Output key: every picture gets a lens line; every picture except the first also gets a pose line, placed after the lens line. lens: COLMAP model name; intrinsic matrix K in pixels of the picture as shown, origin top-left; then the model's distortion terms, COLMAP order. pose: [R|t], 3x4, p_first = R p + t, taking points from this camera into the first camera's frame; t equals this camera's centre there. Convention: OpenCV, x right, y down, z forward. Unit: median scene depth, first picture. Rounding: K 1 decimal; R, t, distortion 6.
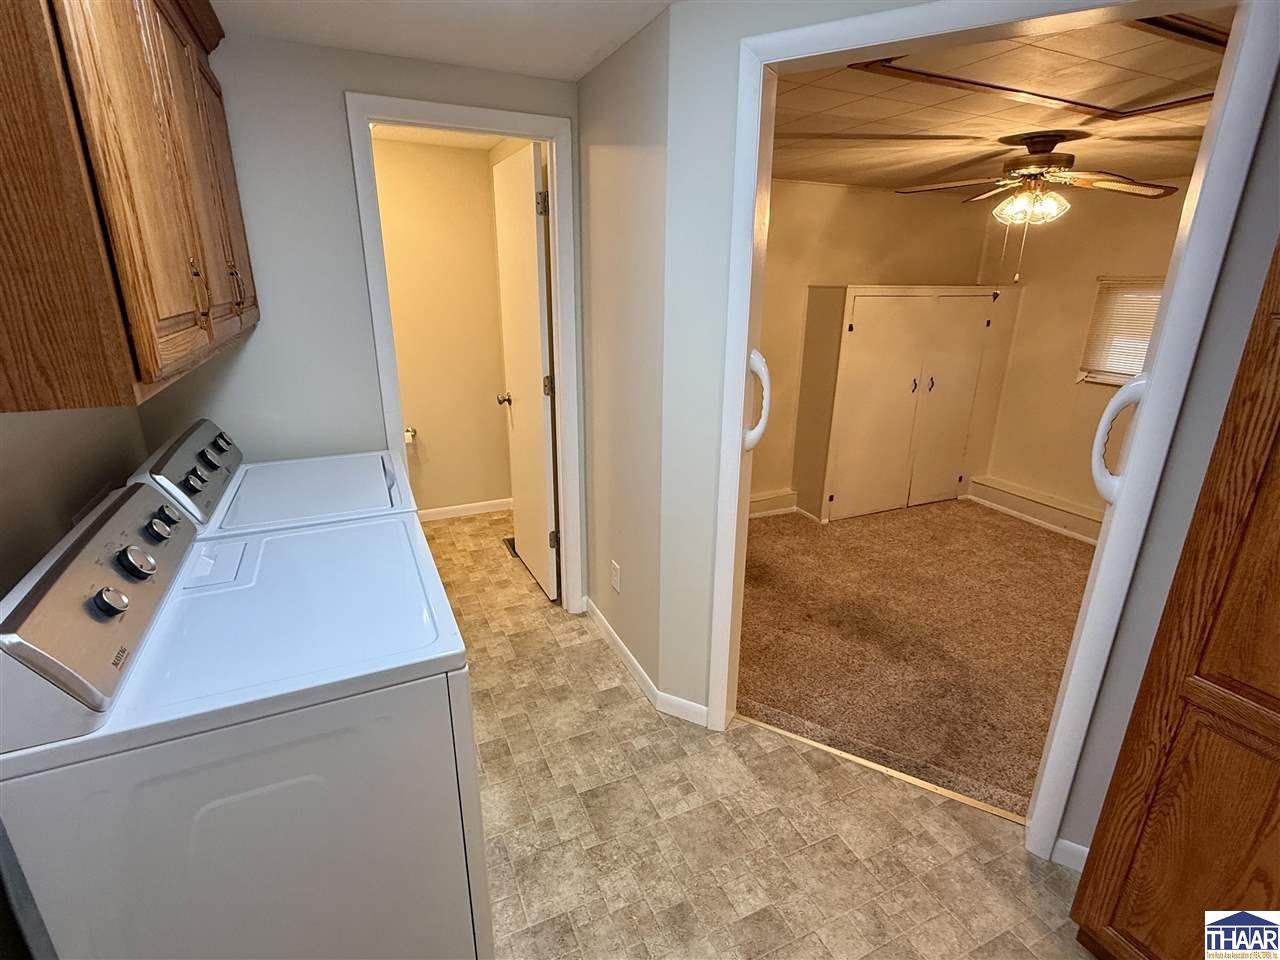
lens RADIAL K [[619.1, 0, 641.4], [0, 619.1, 483.5], [0, 0, 1]] dist [0.000047, 0.002182]
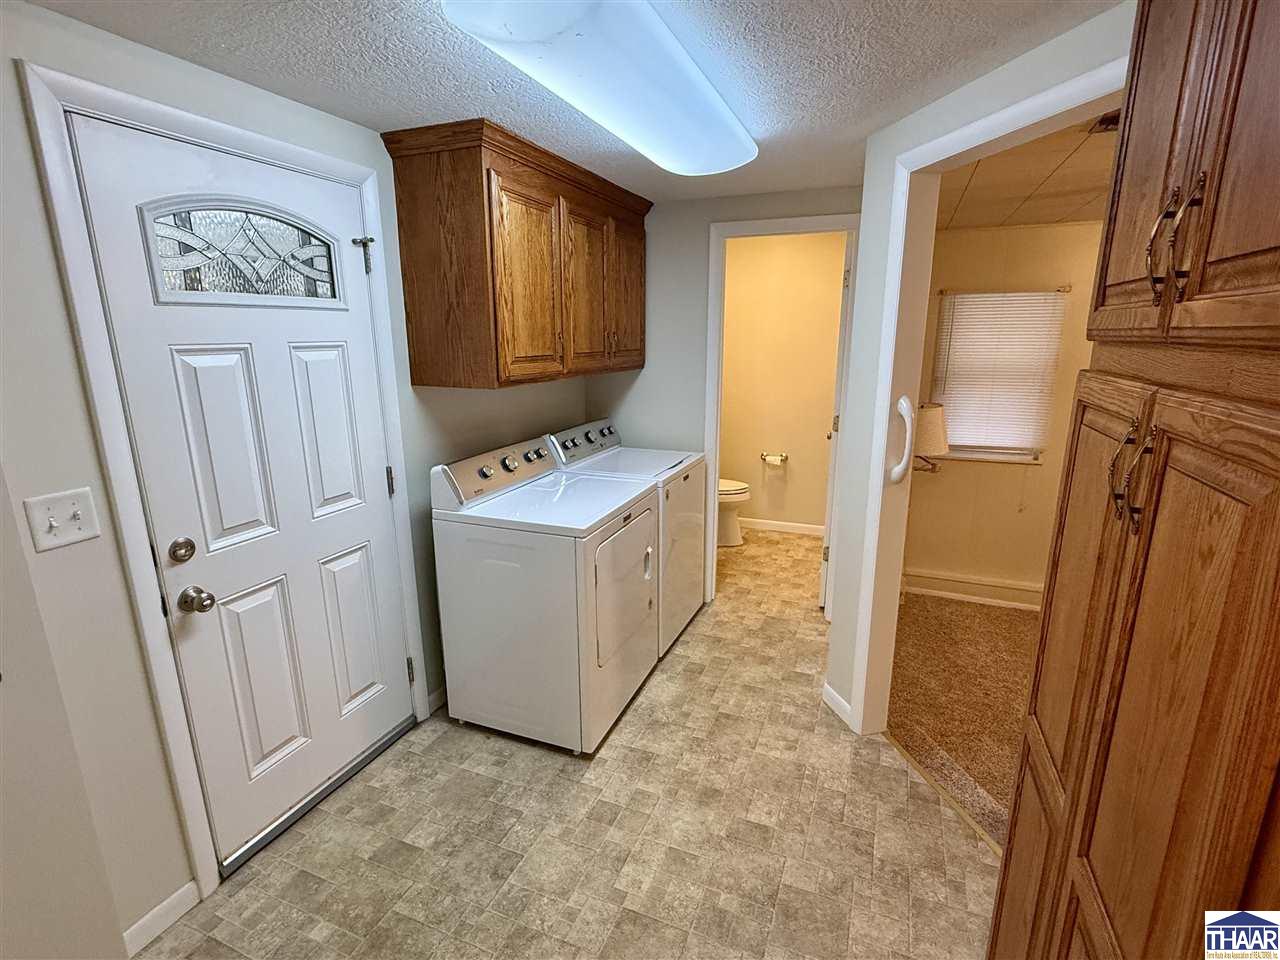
lens RADIAL K [[619.1, 0, 639.5], [0, 619.1, 482.4], [0, 0, 1]] dist [0.000047, 0.002182]
pose [[0.679734, 0.158488, -0.716130, 0.301462], [-0.219761, 0.975526, 0.007303, 0.019136], [0.699762, 0.152413, 0.697928, -0.061985]]
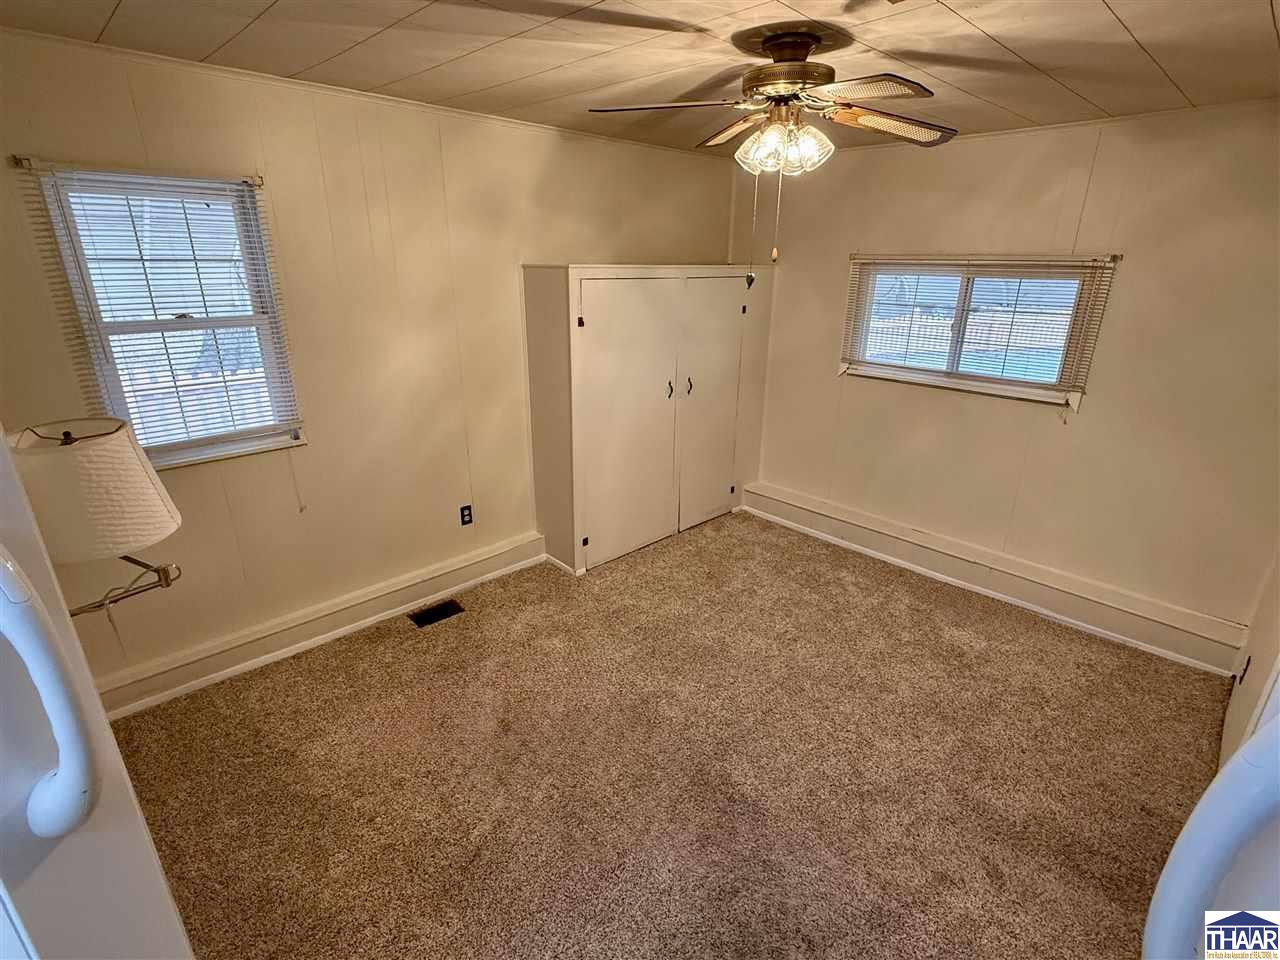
lens RADIAL K [[619.1, 0, 643.0], [0, 619.1, 484.7], [0, 0, 1]] dist [0.000047, 0.002182]
pose [[0.941834, -0.113286, 0.316410, 0.159340], [0.102796, 0.993460, 0.049708, -0.091038], [-0.319972, -0.014291, 0.947319, 0.282051]]
